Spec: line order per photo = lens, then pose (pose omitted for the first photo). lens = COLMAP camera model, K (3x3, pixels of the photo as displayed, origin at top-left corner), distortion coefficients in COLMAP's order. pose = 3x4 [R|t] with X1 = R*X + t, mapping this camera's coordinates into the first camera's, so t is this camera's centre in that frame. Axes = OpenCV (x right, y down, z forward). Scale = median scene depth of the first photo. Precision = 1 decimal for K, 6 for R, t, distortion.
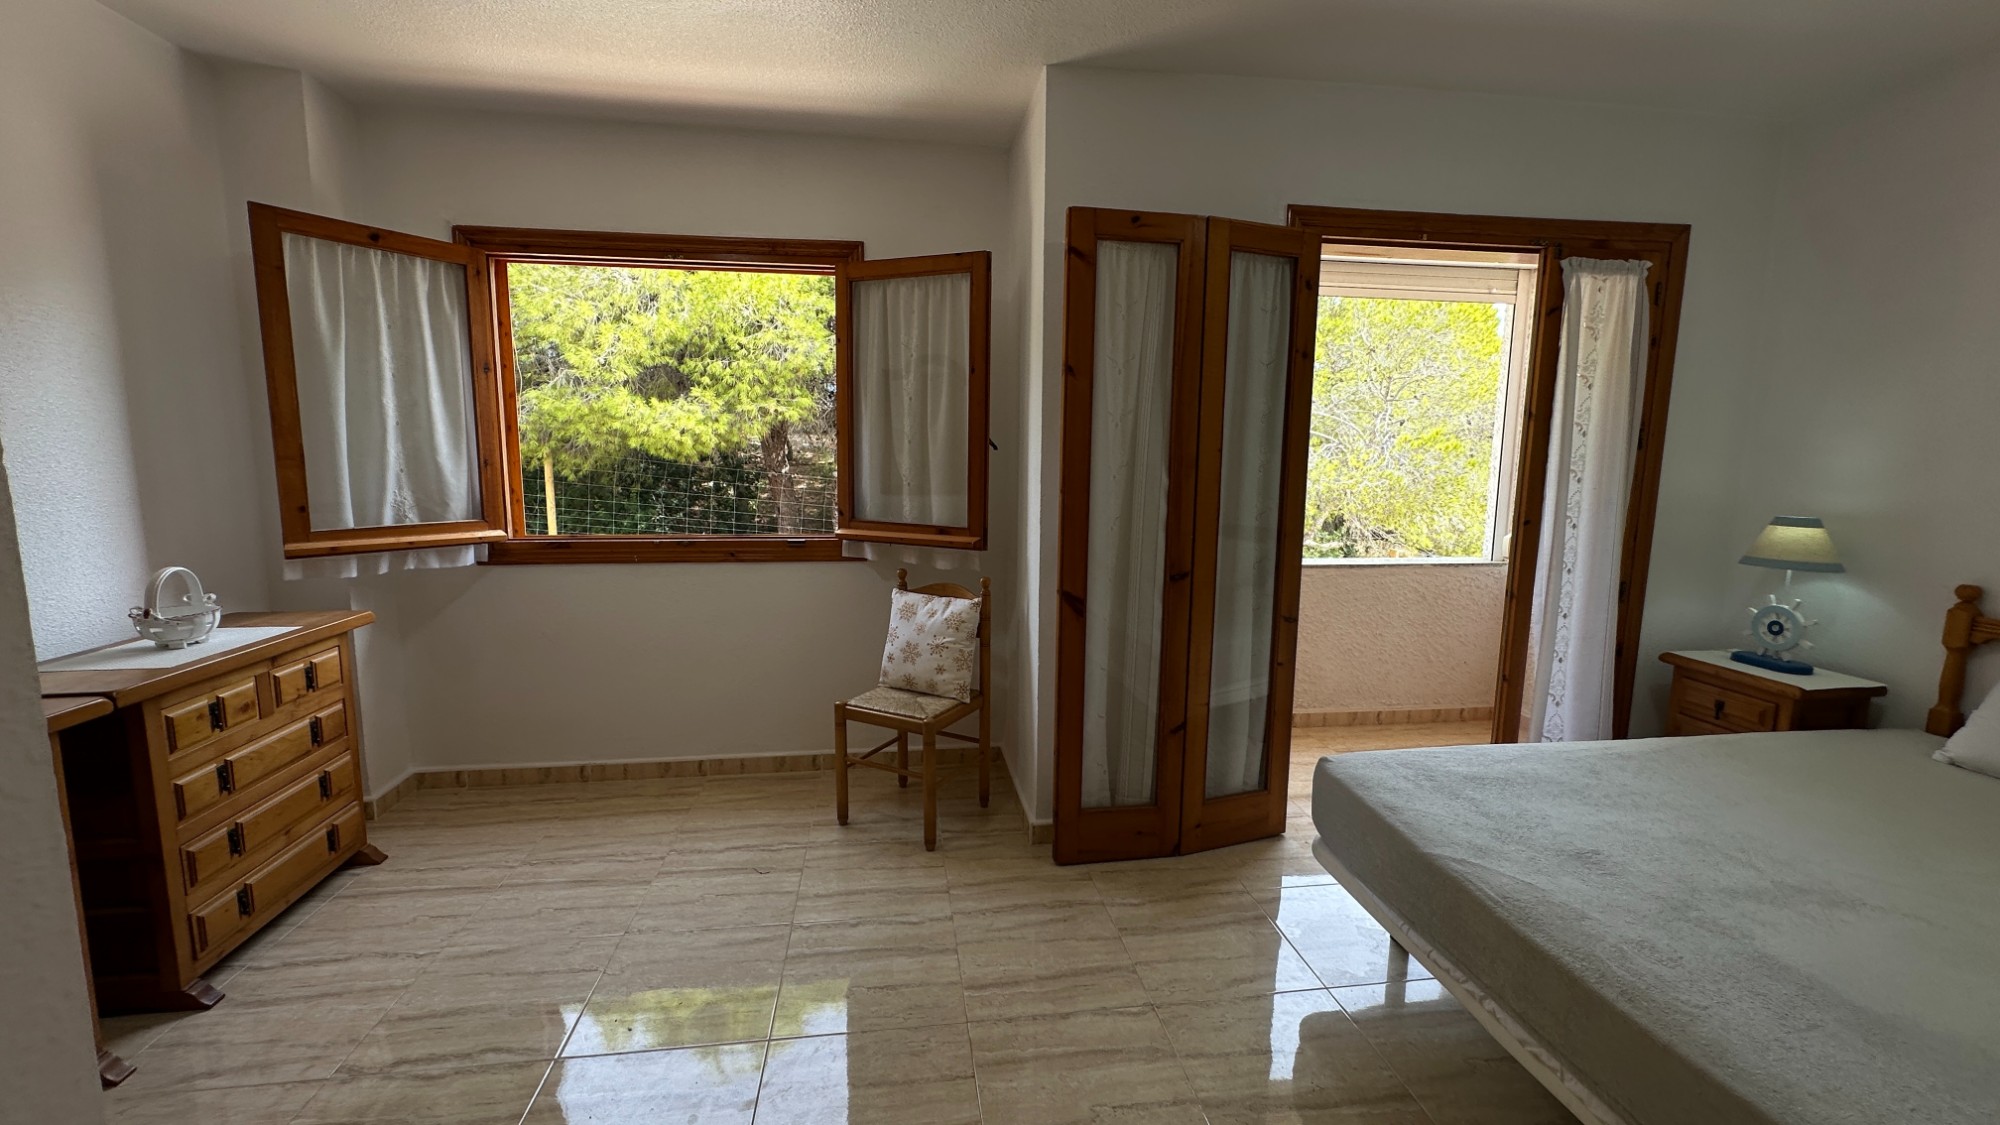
lens RADIAL K [[795.9, 0, 1001.8], [0, 795.9, 556.9], [0, 0, 1]] dist [-0.000190, 0.000165]
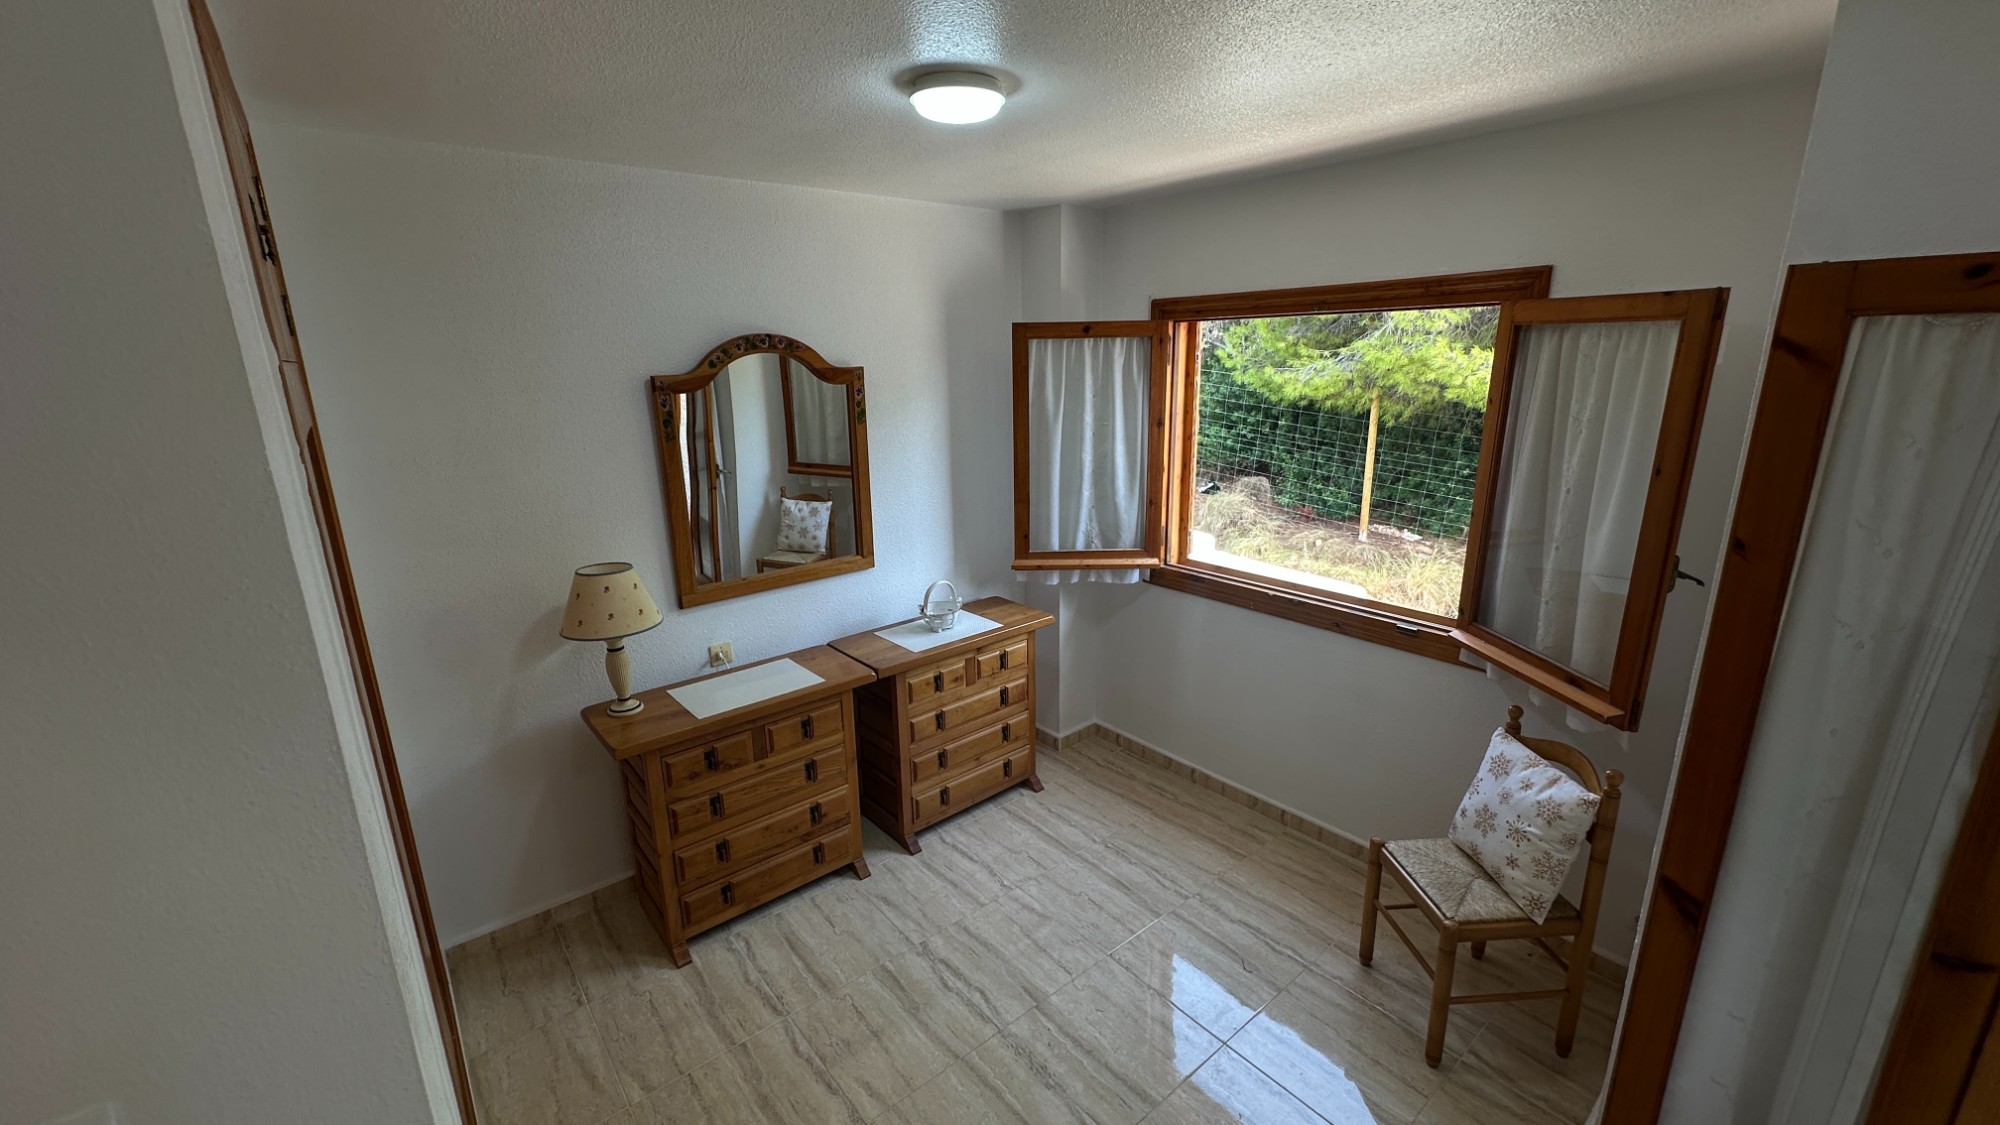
lens RADIAL K [[795.9, 0, 1005.3], [0, 795.9, 559.4], [0, 0, 1]] dist [-0.000190, 0.000165]
pose [[0.523560, 0.198084, -0.828642, 0.258942], [-0.089437, 0.980002, 0.177757, -0.250118], [0.847281, -0.018955, 0.530806, 0.206495]]
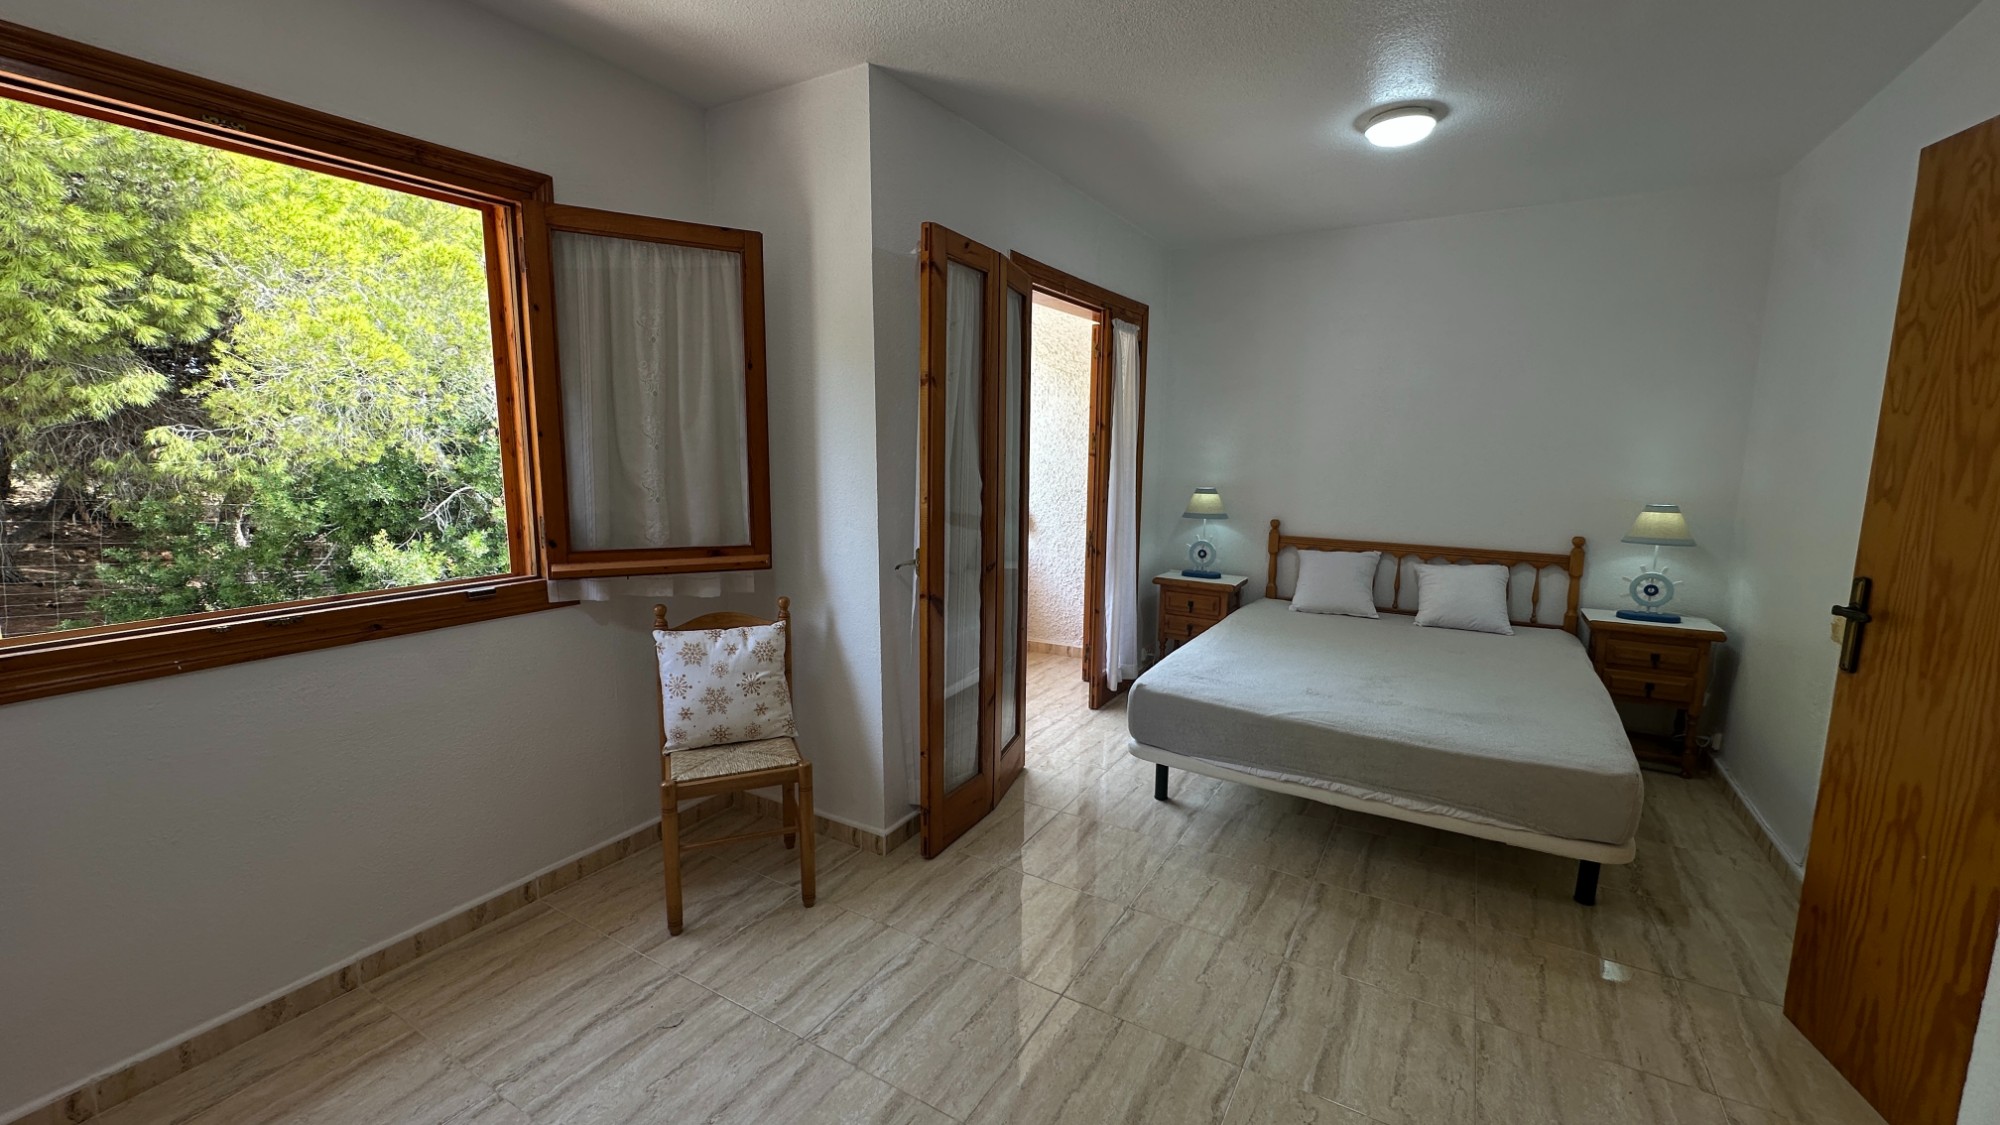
lens RADIAL K [[795.9, 0, 1001.9], [0, 795.9, 557.5], [0, 0, 1]] dist [-0.000190, 0.000165]
pose [[0.626430, -0.115828, 0.770824, -0.607153], [0.099794, 0.992677, 0.068064, -0.061225], [-0.773063, 0.034286, 0.633402, 0.254074]]
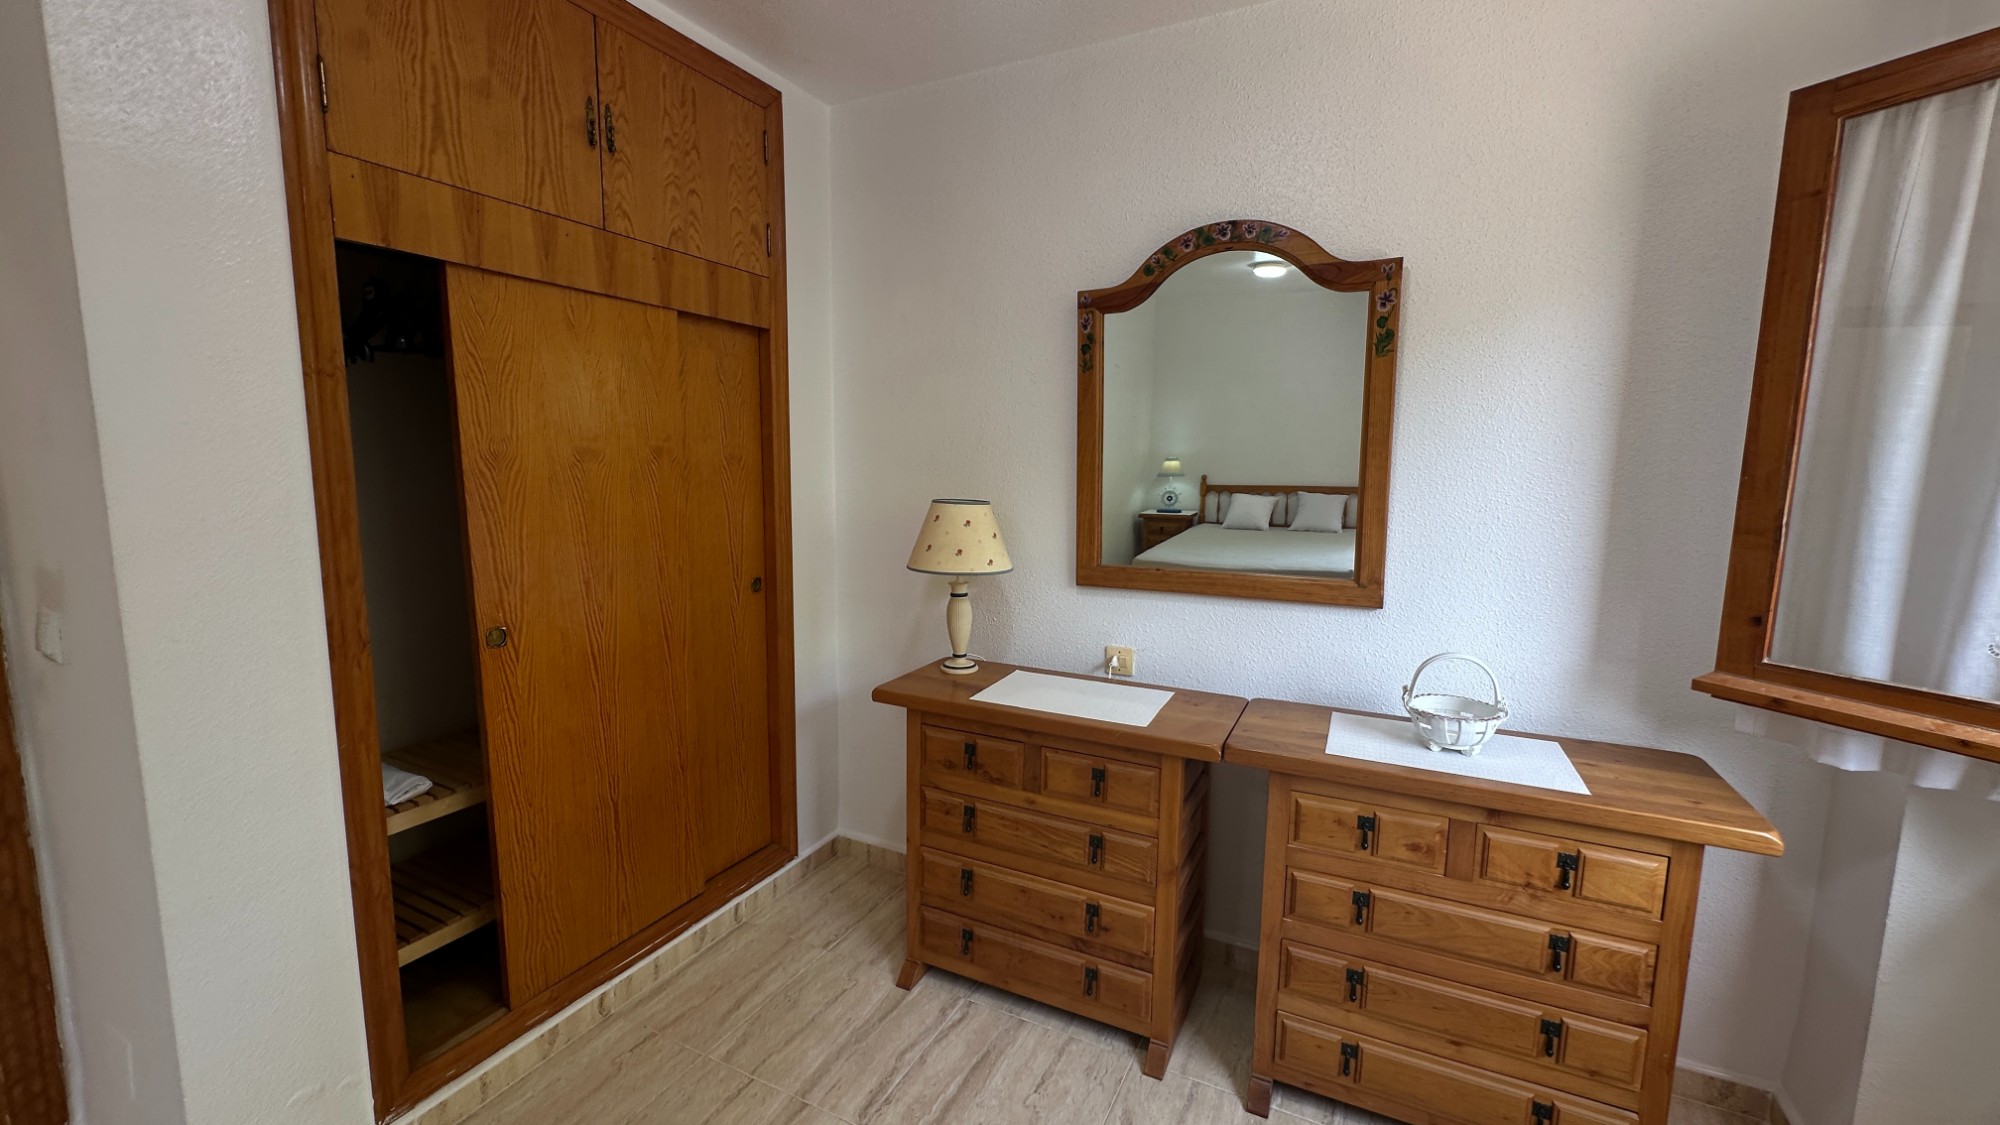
lens RADIAL K [[795.9, 0, 996.0], [0, 795.9, 555.9], [0, 0, 1]] dist [-0.000190, 0.000165]
pose [[-0.571320, 0.089822, -0.815797, -0.098525], [-0.121230, 0.973854, 0.192124, -0.139495], [0.811724, 0.208664, -0.545494, 0.802922]]
